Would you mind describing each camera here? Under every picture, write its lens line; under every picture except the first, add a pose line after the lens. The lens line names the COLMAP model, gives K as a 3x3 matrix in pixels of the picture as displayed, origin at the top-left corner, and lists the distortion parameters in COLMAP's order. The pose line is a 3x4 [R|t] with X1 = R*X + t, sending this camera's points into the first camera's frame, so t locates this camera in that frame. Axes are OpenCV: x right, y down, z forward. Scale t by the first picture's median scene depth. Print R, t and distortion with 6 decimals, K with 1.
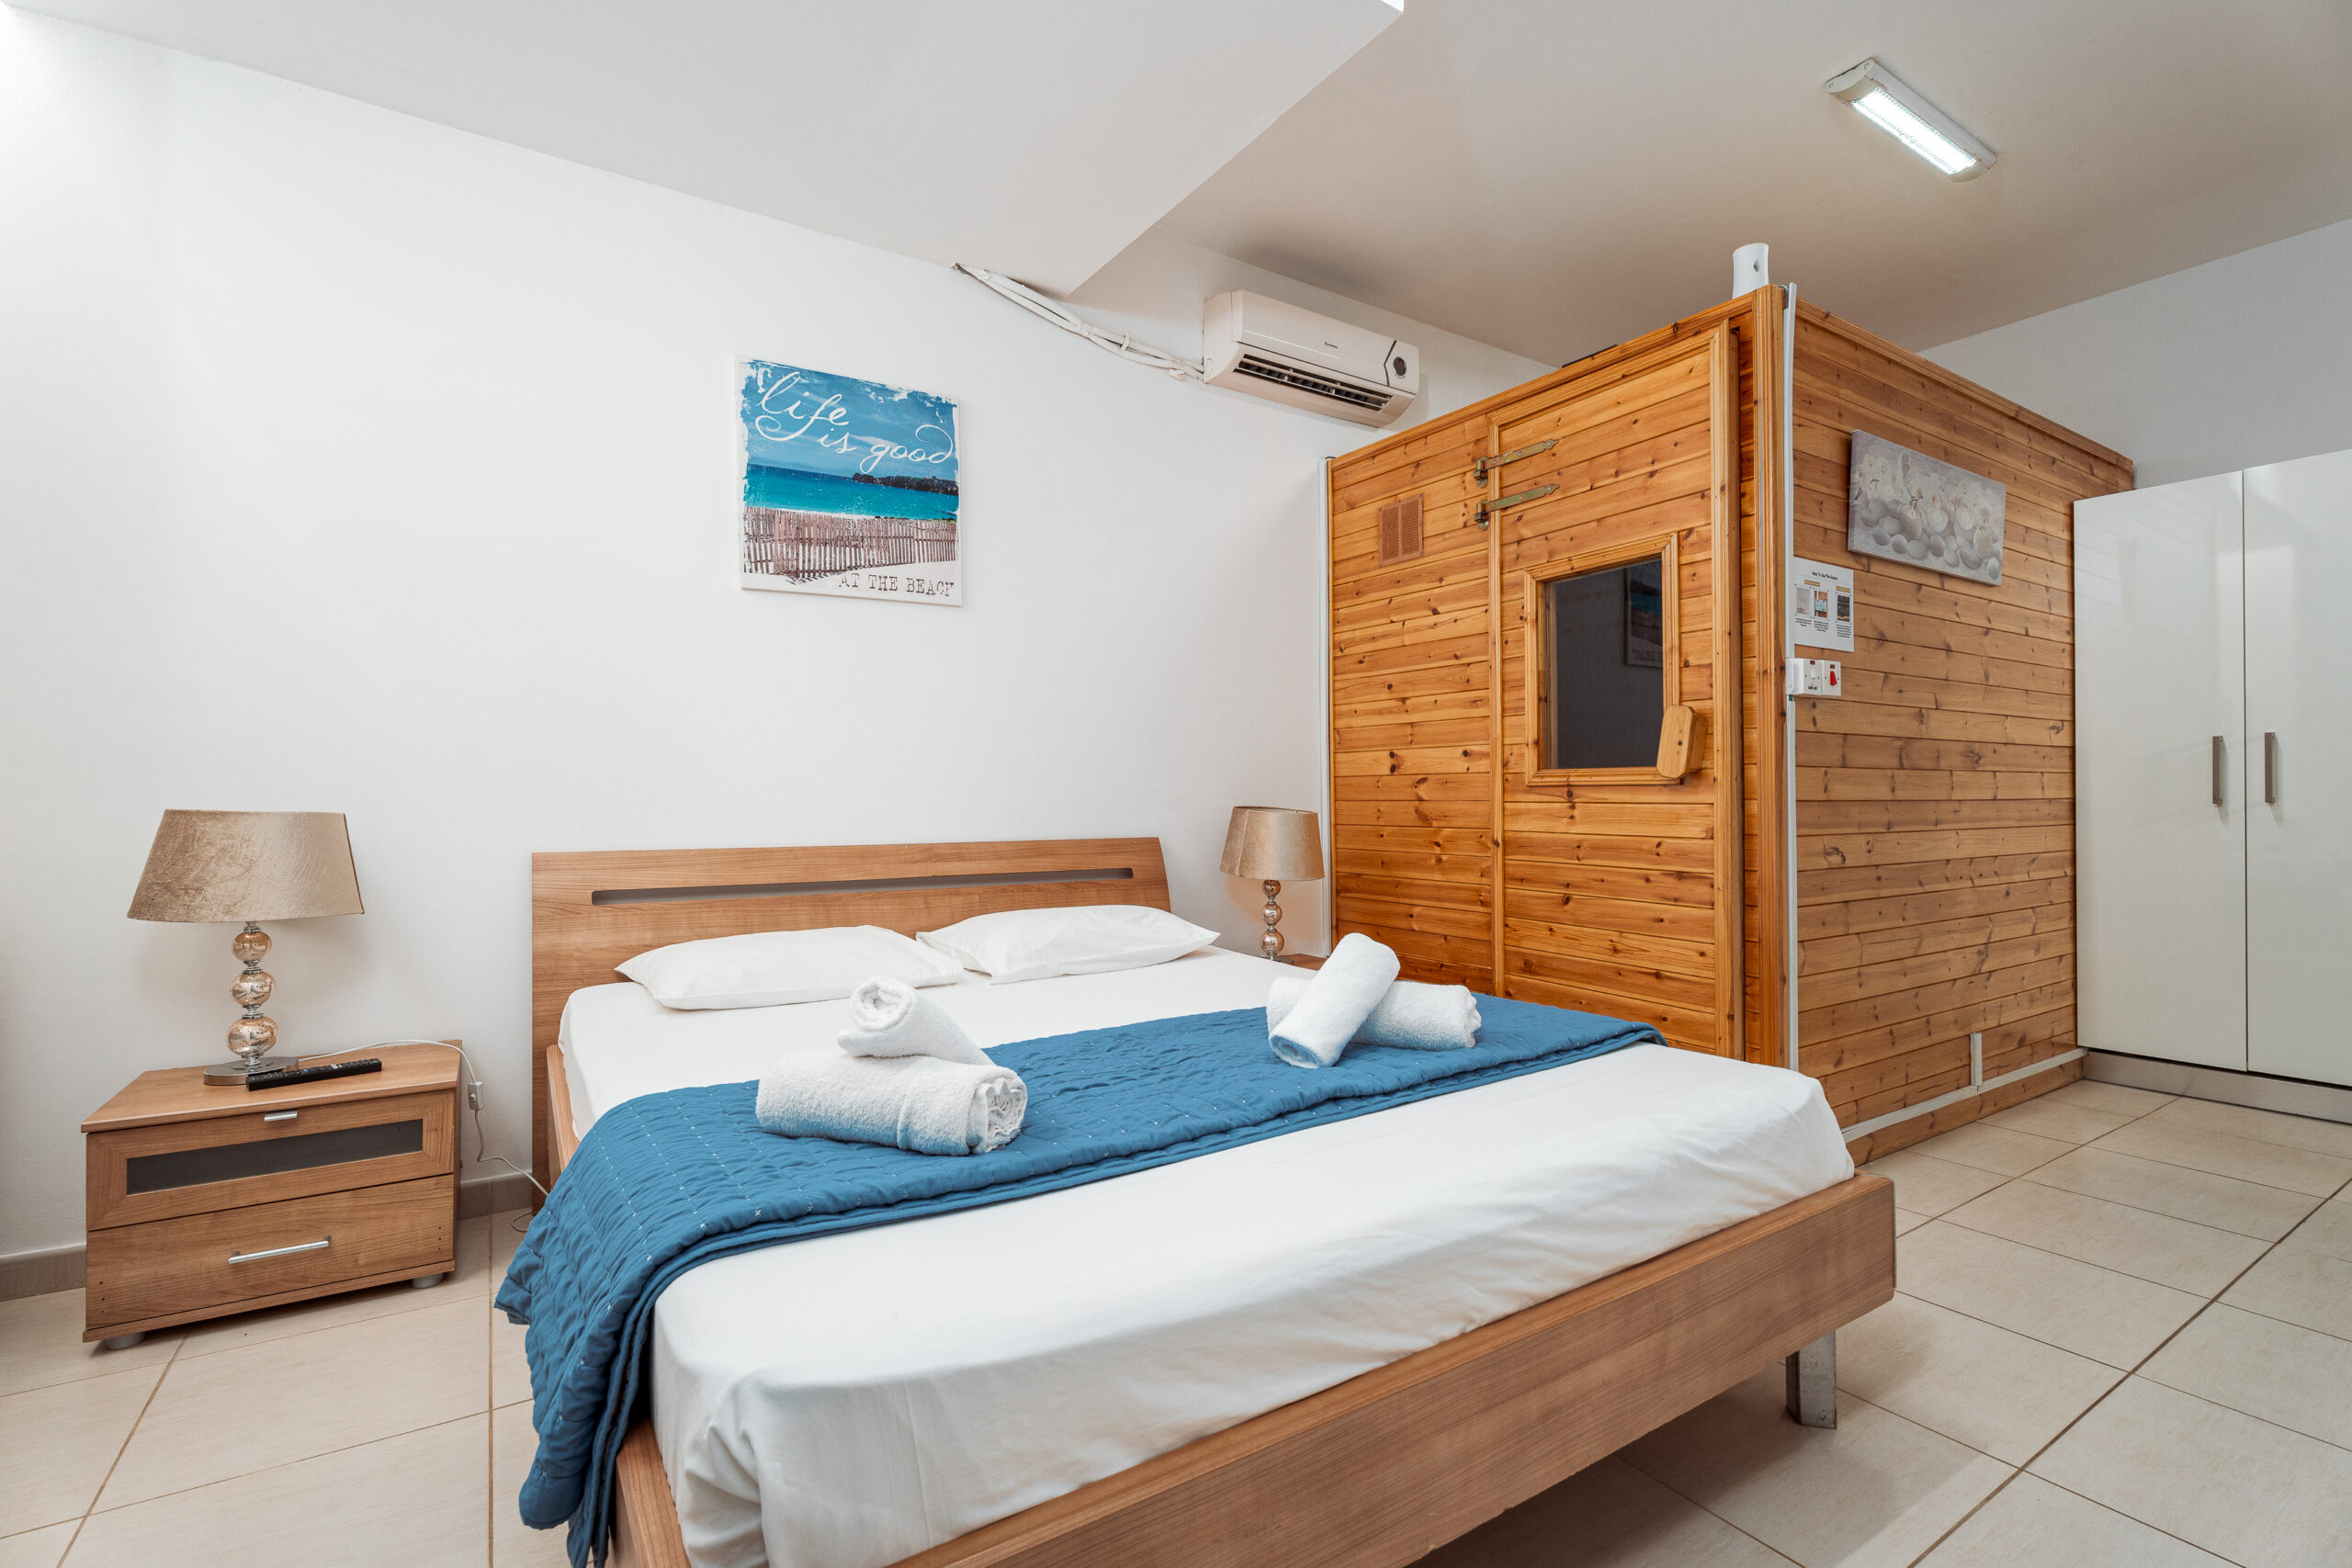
lens RADIAL K [[1064.8, 0, 1189.8], [0, 1064.8, 780.7], [0, 0, 1]] dist [0.001955, -0.001054]
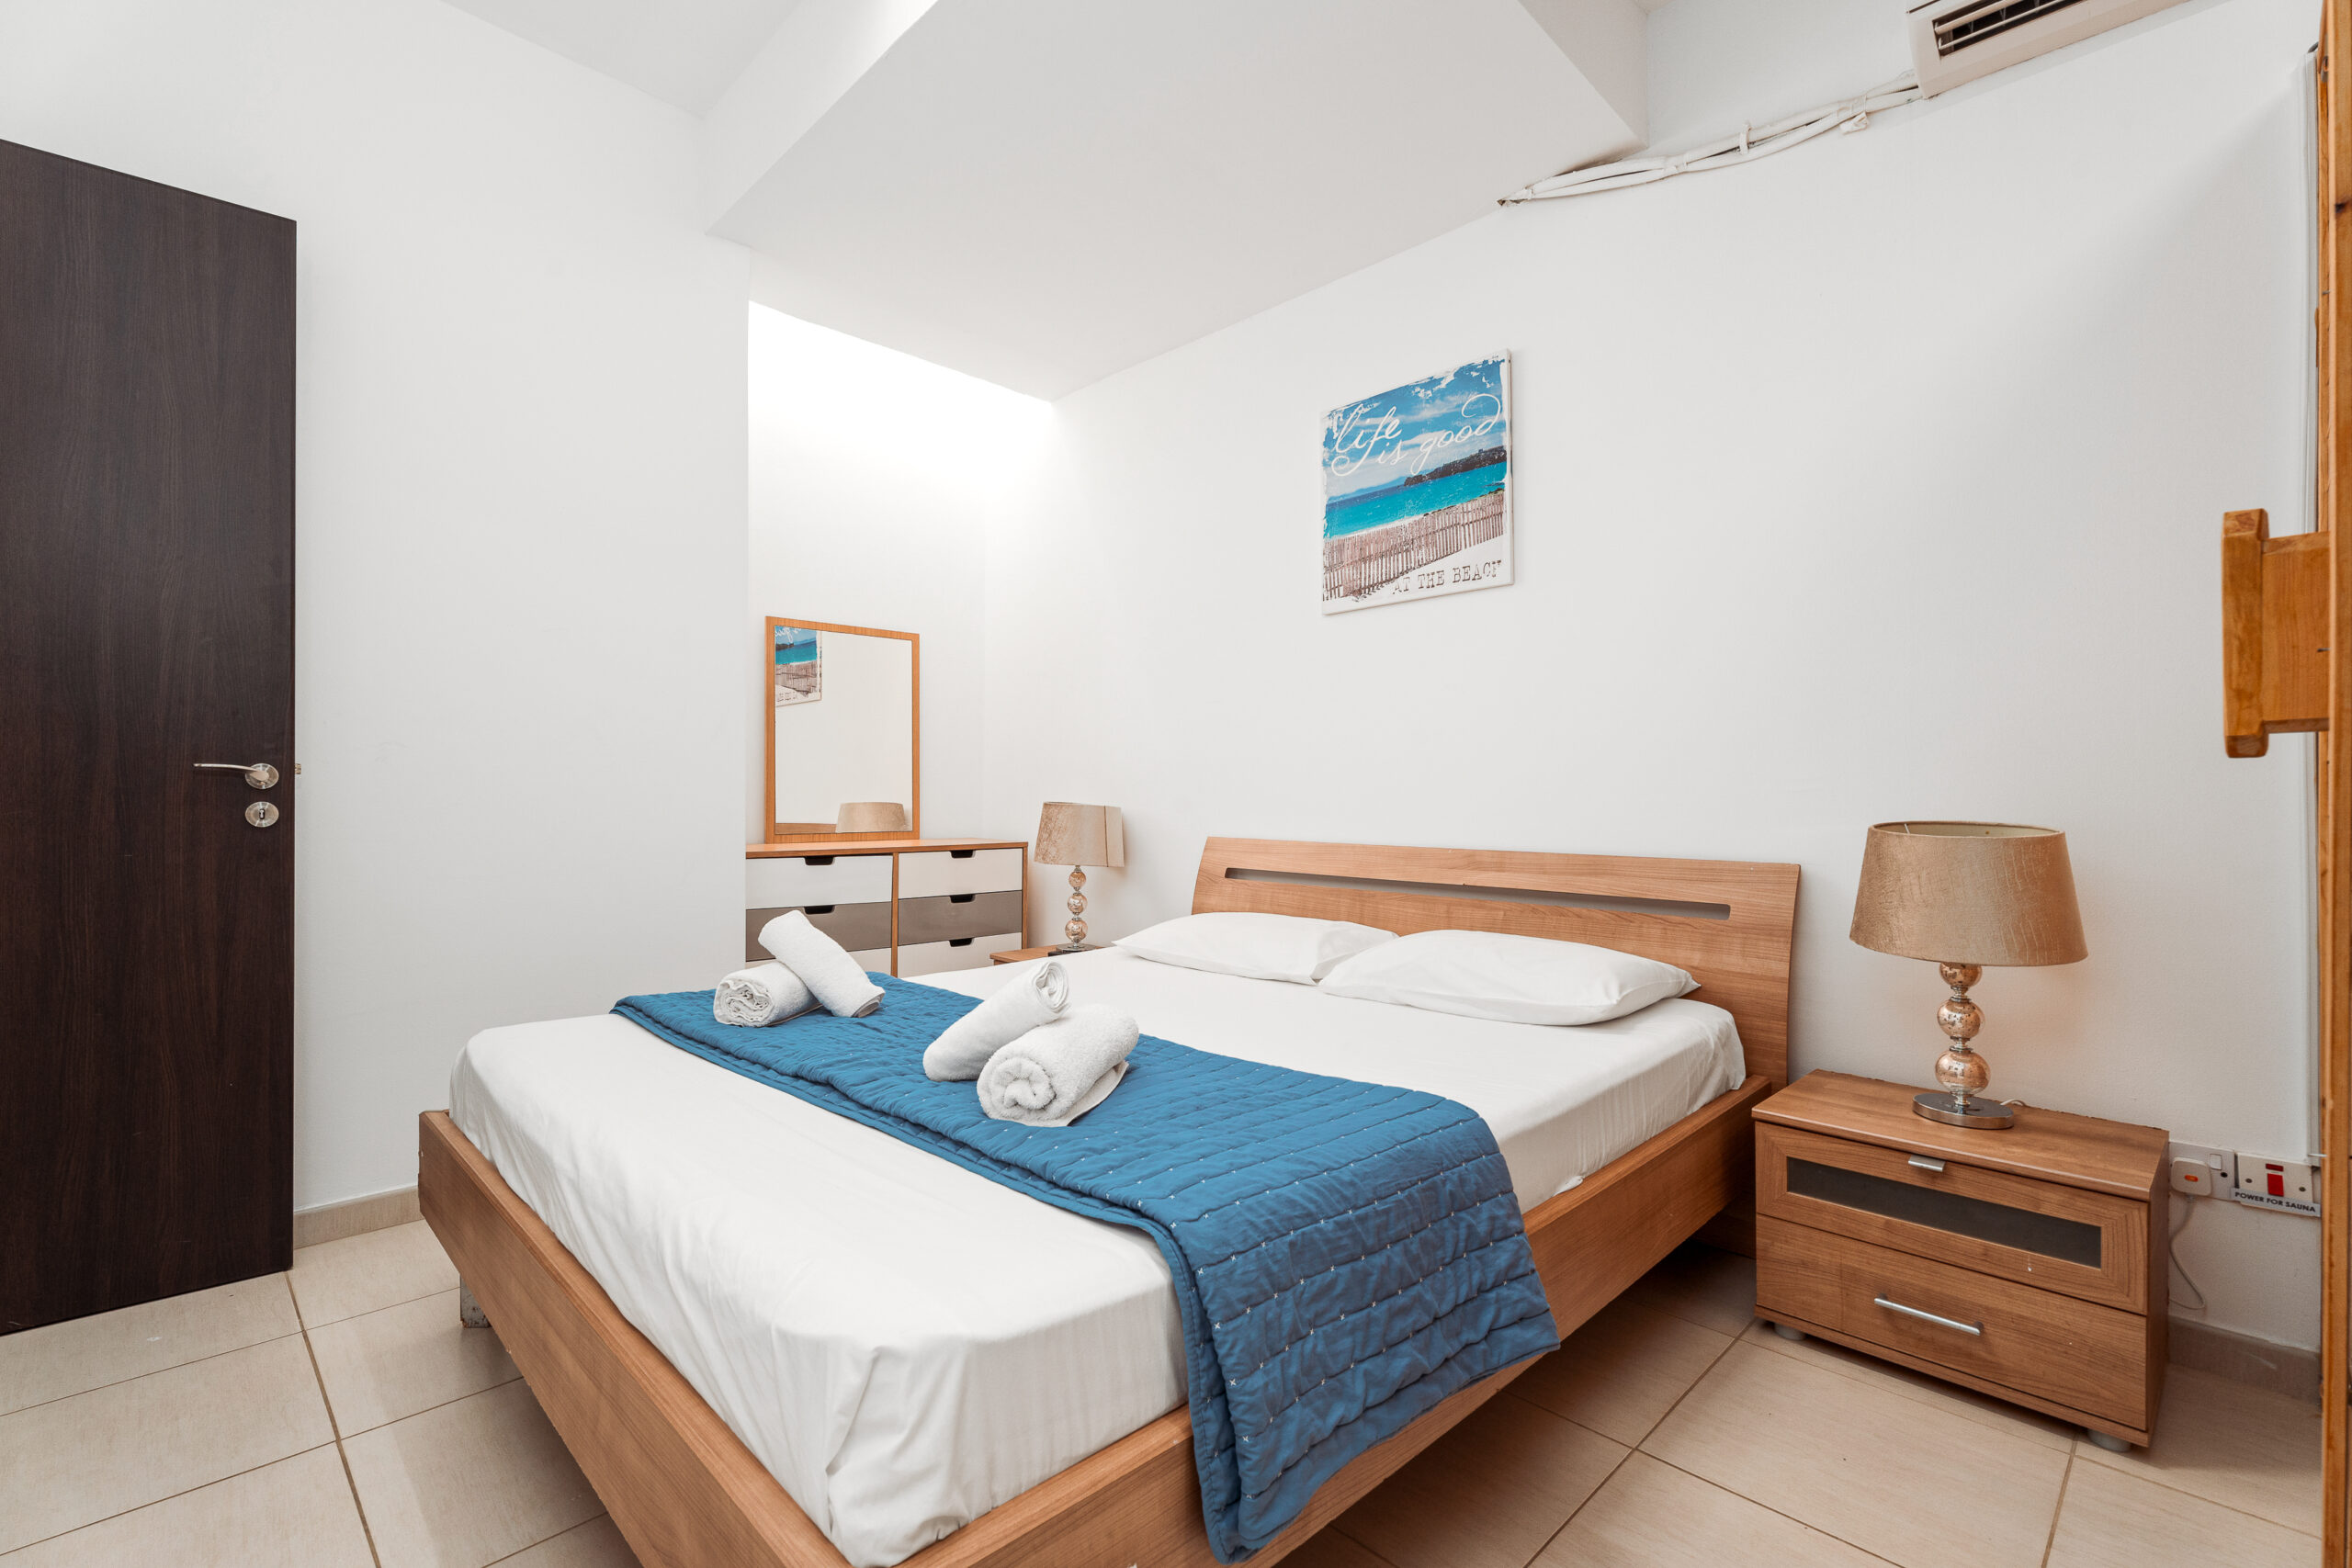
lens RADIAL K [[1064.8, 0, 1187.6], [0, 1064.8, 792.1], [0, 0, 1]] dist [0.001955, -0.001054]
pose [[0.192057, -0.002339, -0.981381, 0.632735], [0.003897, 0.999991, -0.001620, 0.009852], [0.981376, -0.003513, 0.192065, 0.597150]]
